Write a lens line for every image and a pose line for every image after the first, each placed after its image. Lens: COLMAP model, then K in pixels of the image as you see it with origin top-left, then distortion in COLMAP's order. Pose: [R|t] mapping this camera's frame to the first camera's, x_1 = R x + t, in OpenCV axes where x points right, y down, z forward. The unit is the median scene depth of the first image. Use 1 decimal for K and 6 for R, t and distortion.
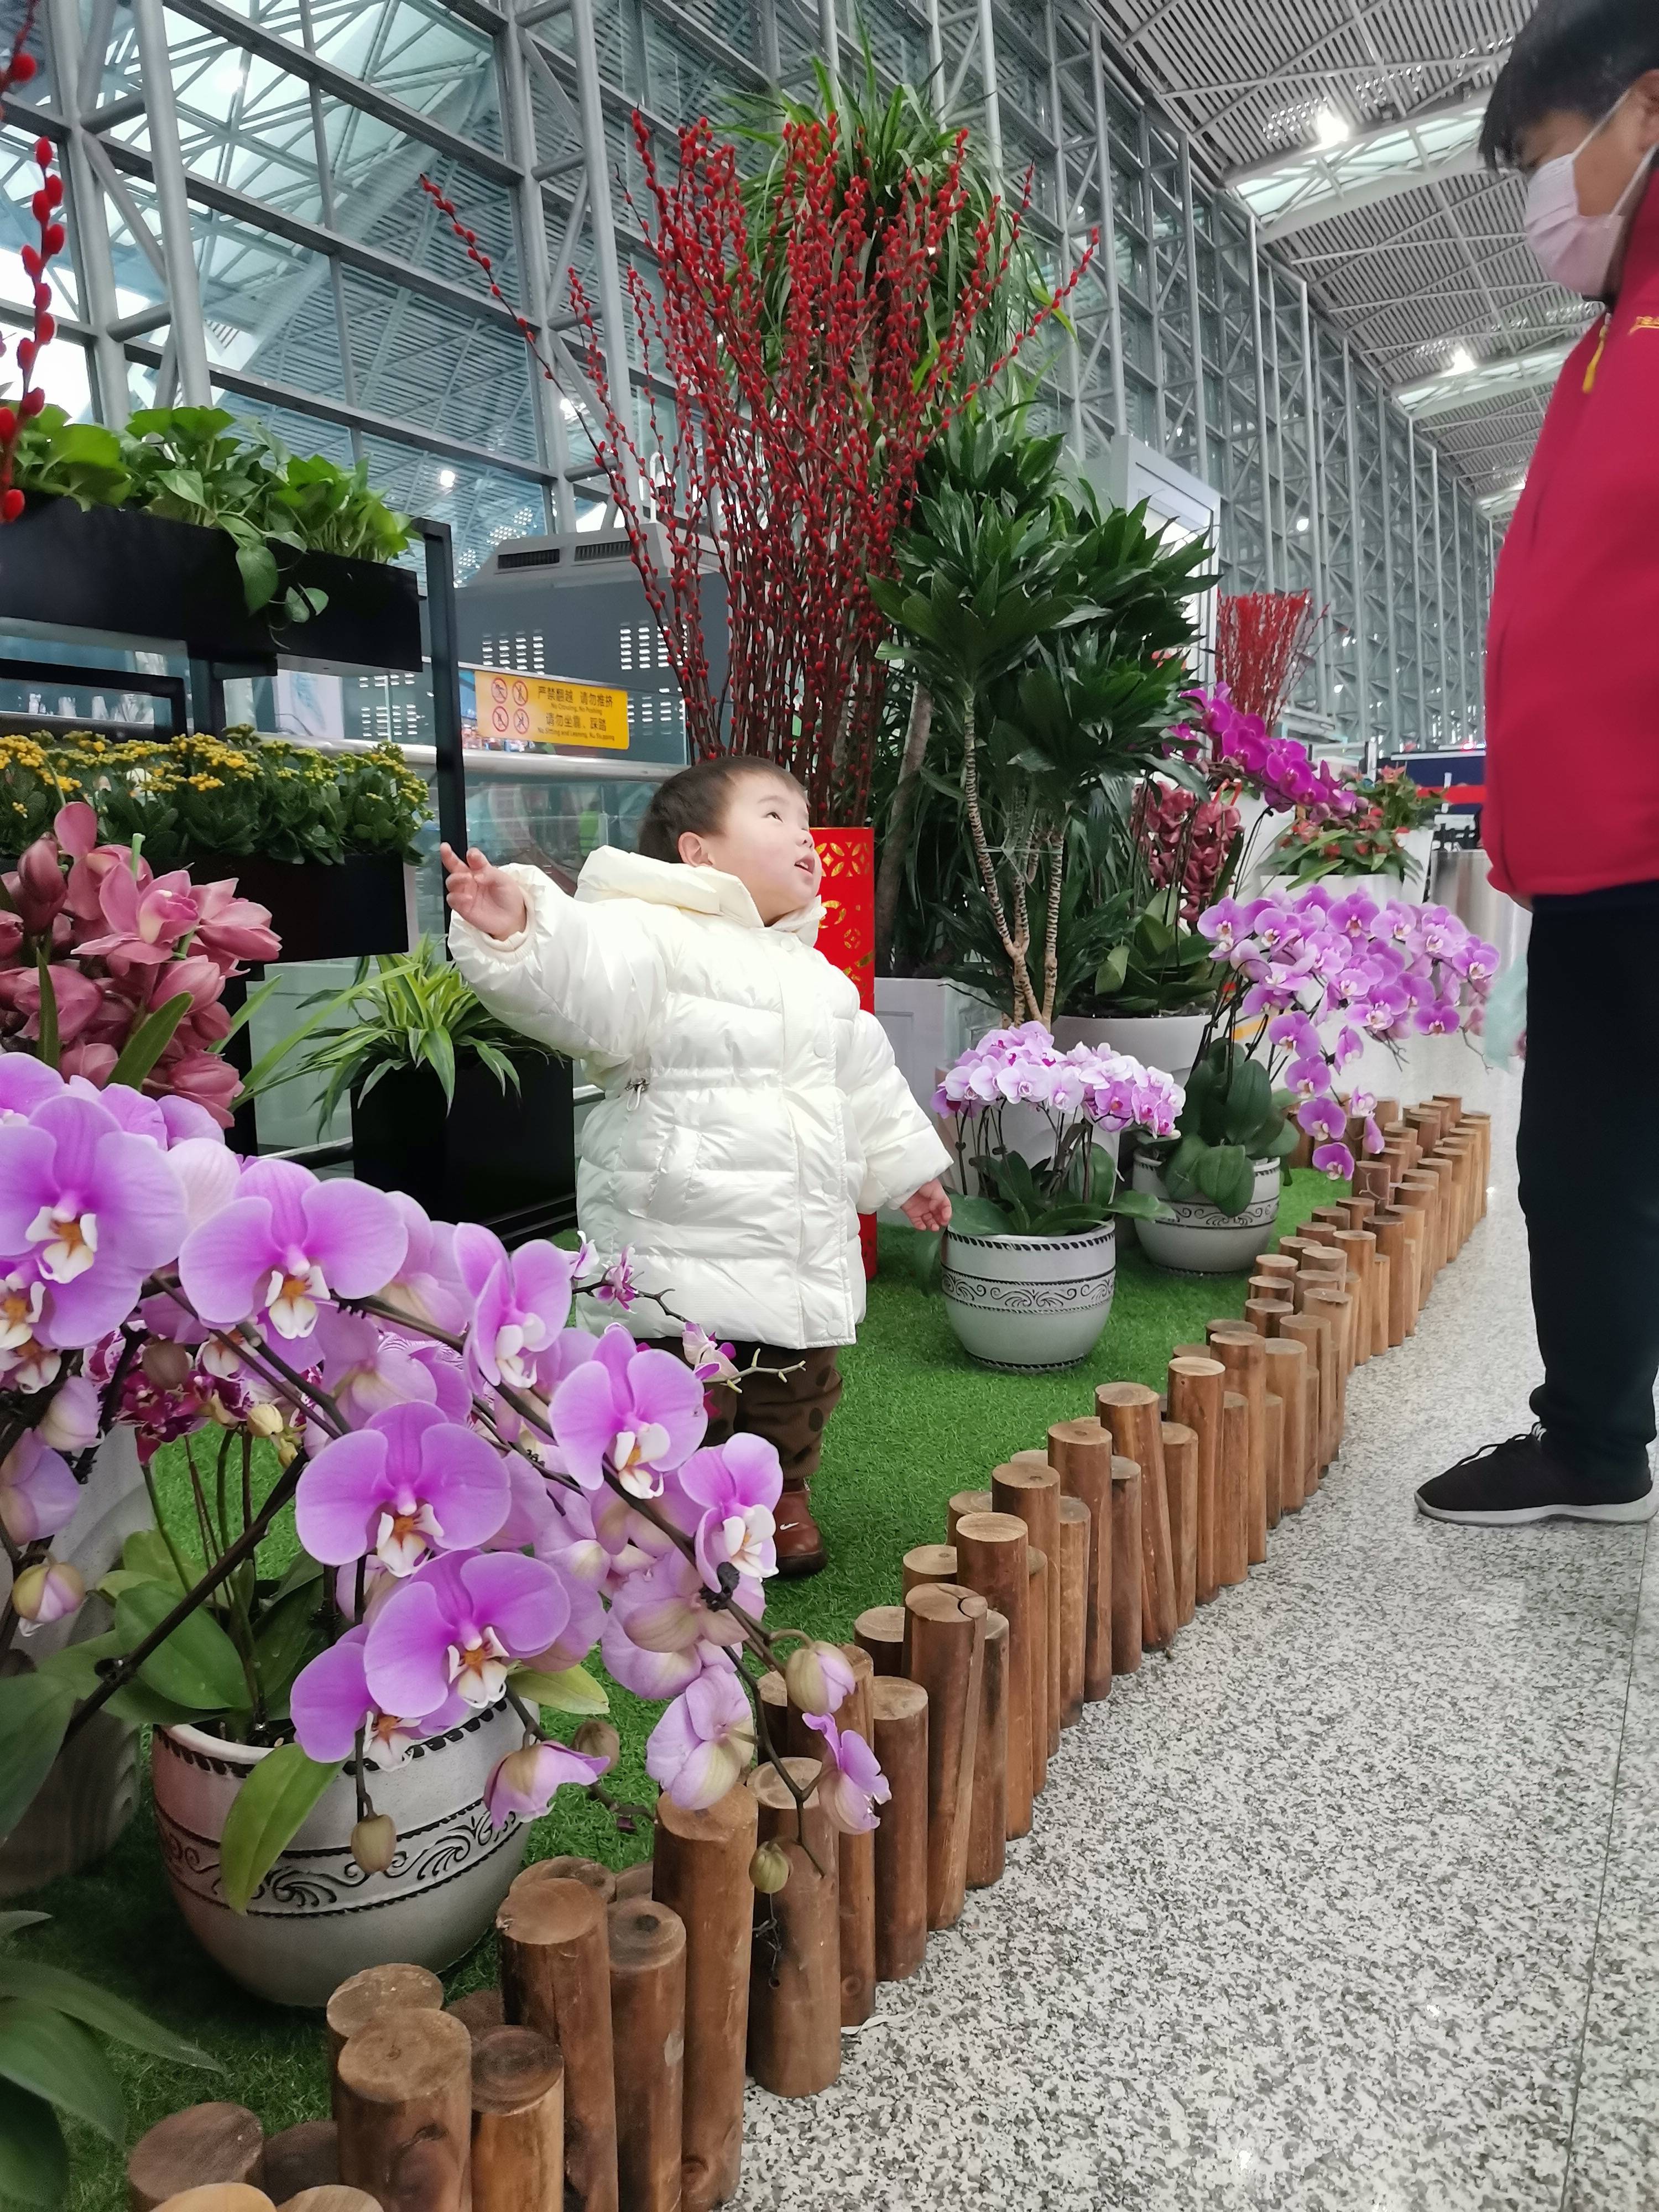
lens RADIAL K [[1668.3, 0, 829.5], [0, 1668.3, 1106.0], [0, 0, 1]] dist [0.102822, -0.136914]
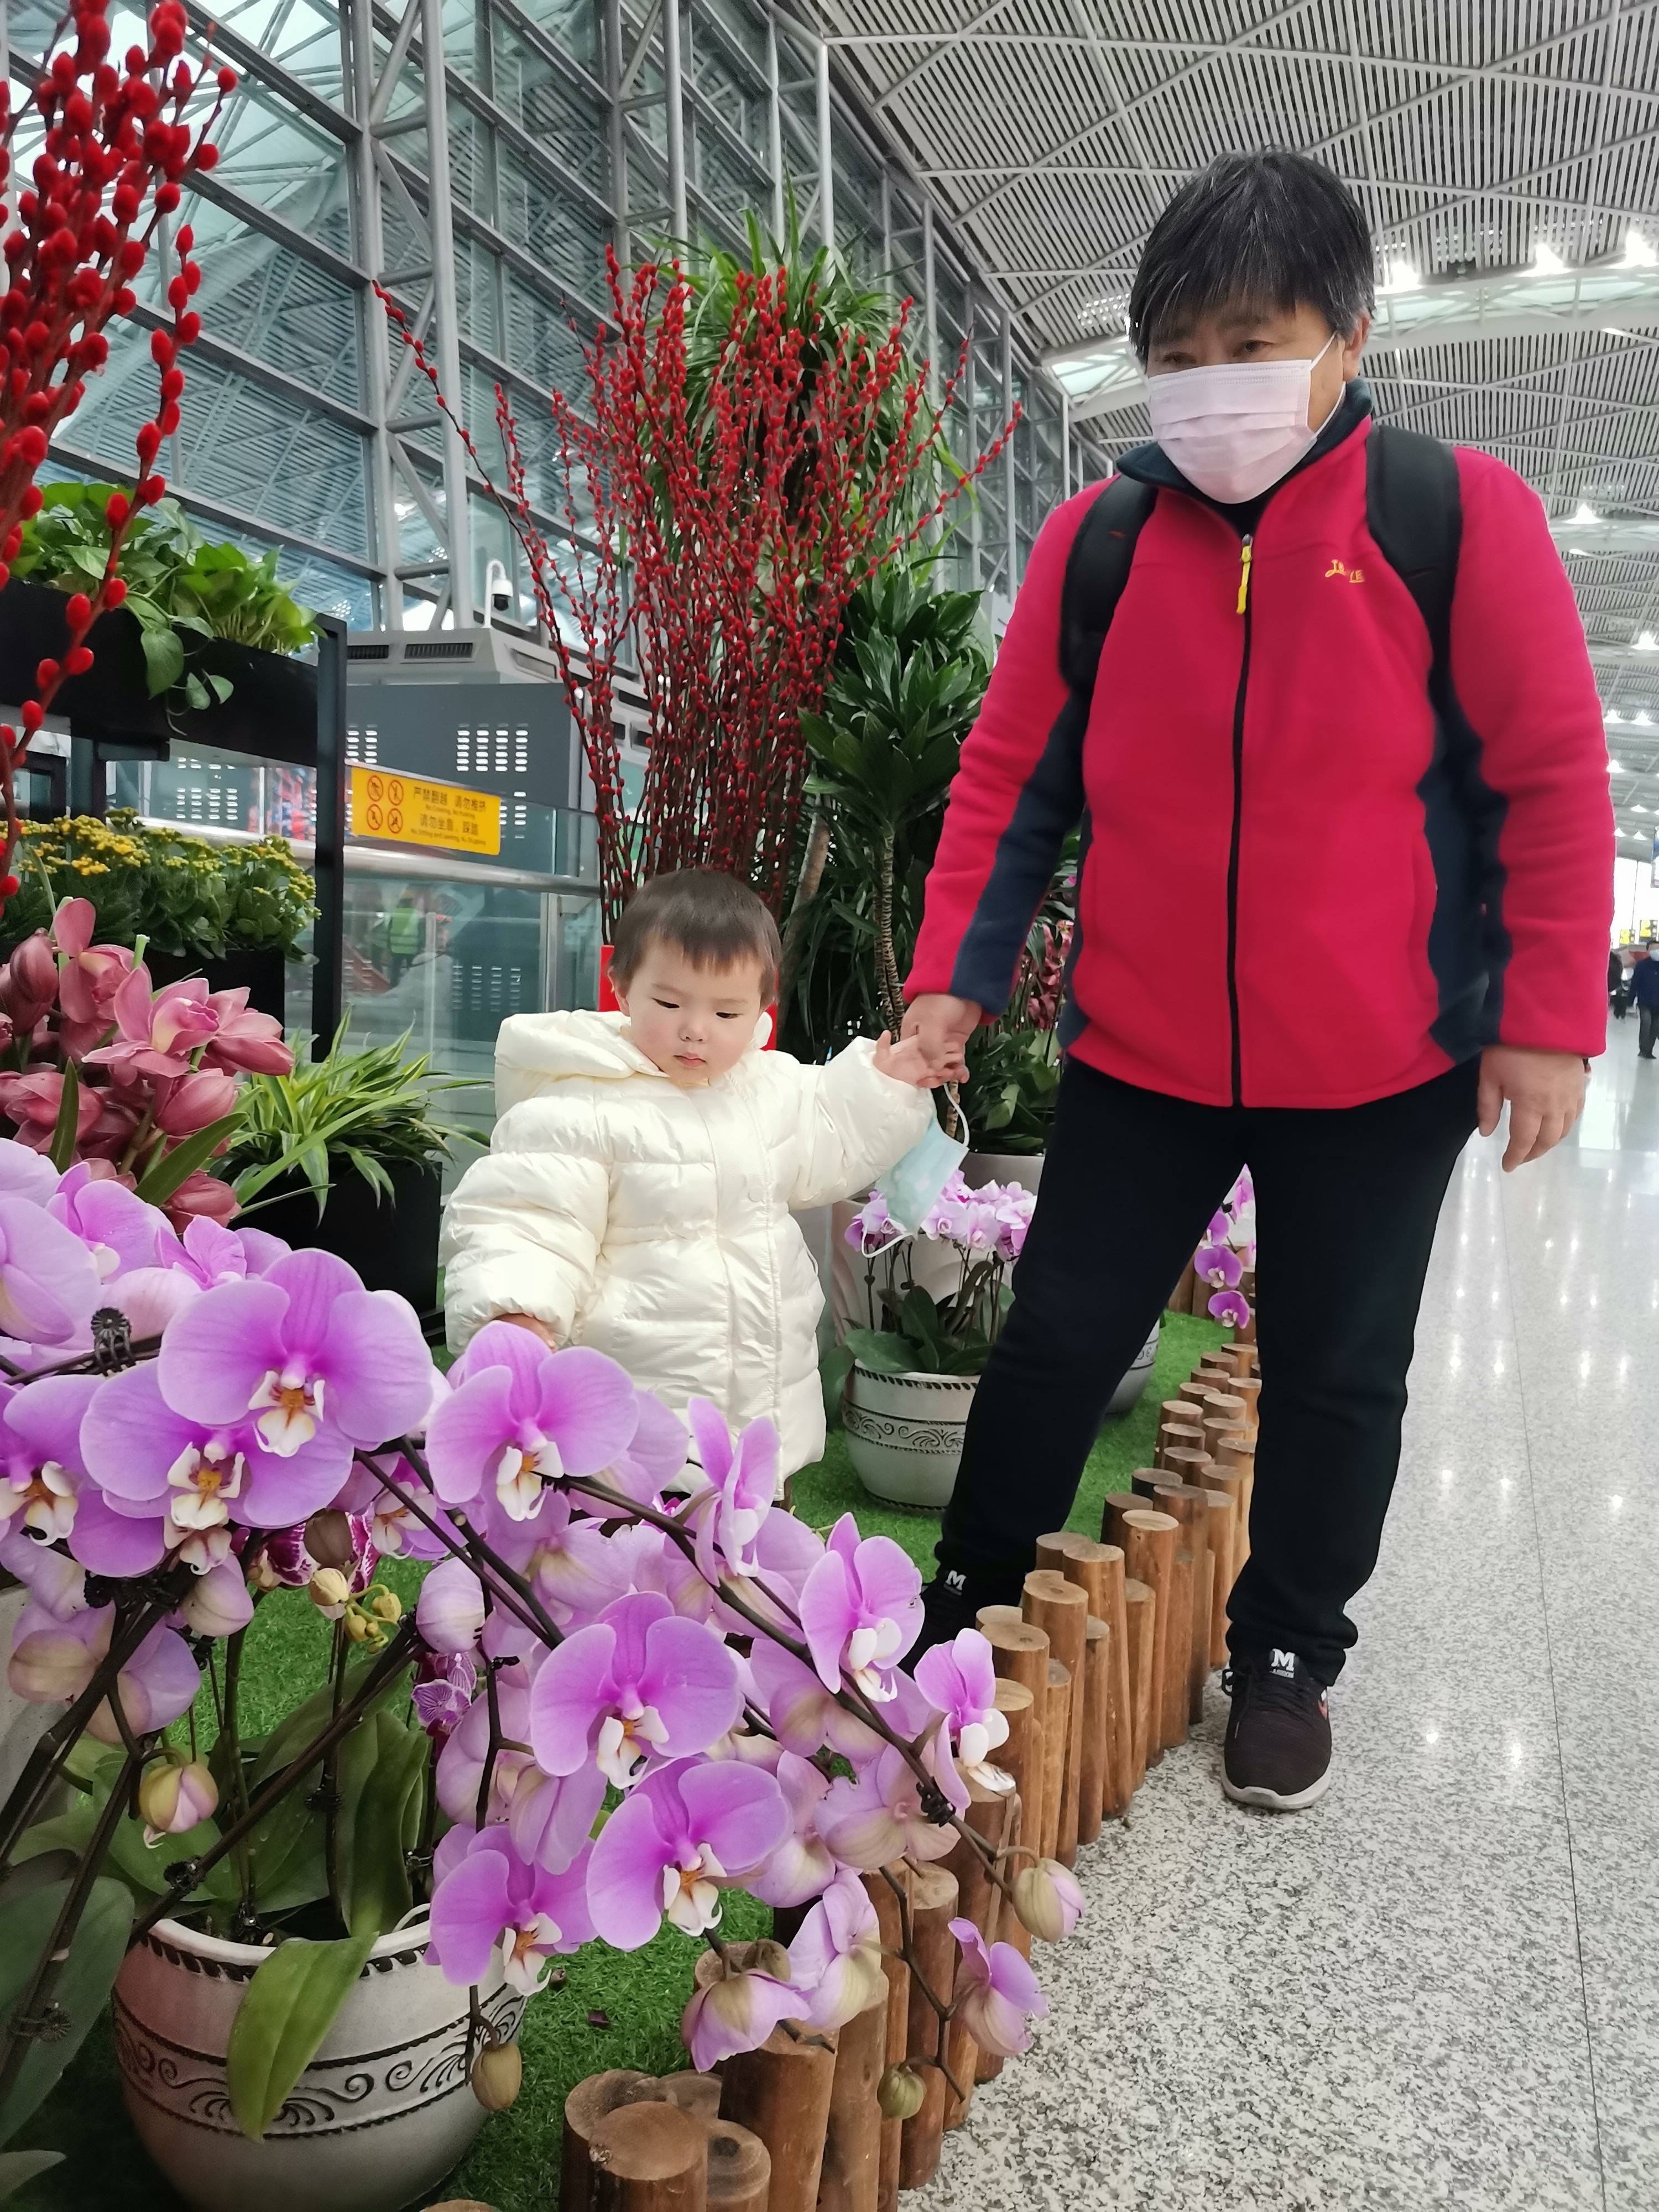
lens RADIAL K [[1669.6, 0, 815.2], [0, 1669.6, 1101.3], [0, 0, 1]] dist [0.098526, -0.130888]
pose [[0.991049, 0.050483, 0.123583, -0.127894], [-0.041812, 0.996544, -0.071775, -0.014311], [-0.126779, 0.065965, 0.989735, 0.023511]]
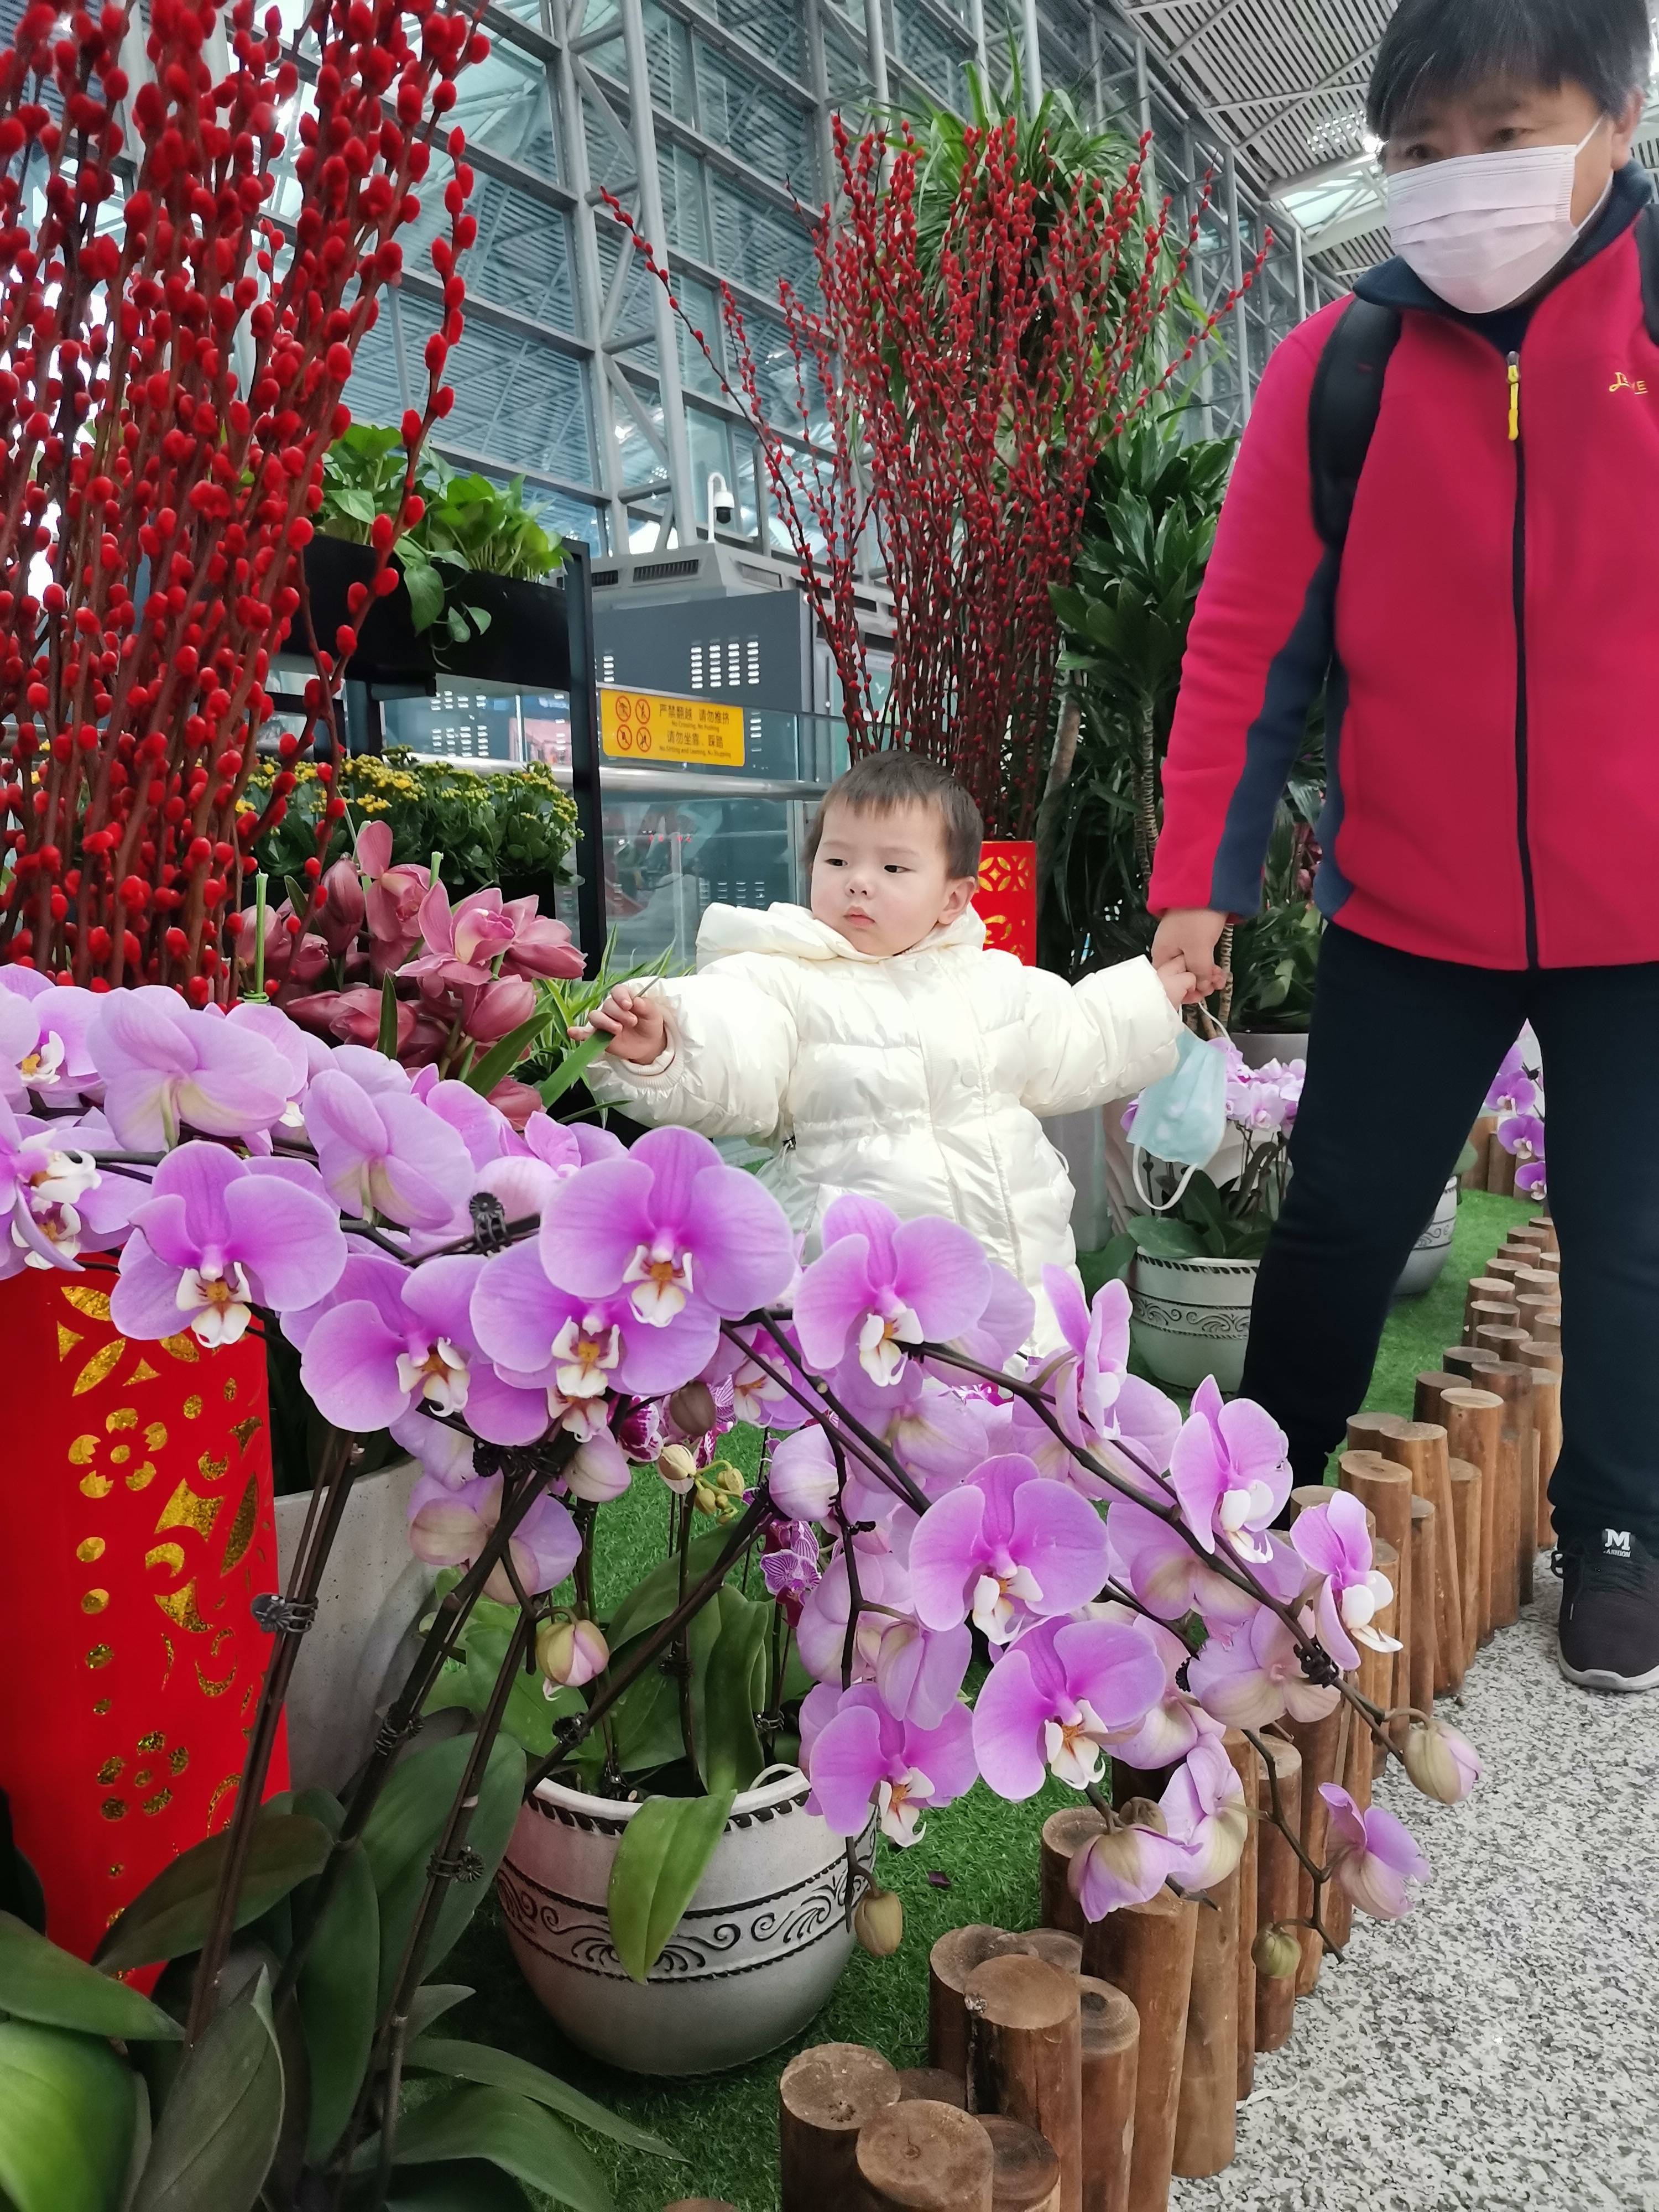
lens RADIAL K [[1665.3, 0, 812.1], [0, 1665.3, 1104.8], [0, 0, 1]] dist [0.096390, -0.121479]
pose [[0.999744, -0.005232, -0.022001, -0.151128], [0.005009, 0.999936, -0.010181, -0.004526], [0.022053, 0.010068, 0.999706, 0.032072]]
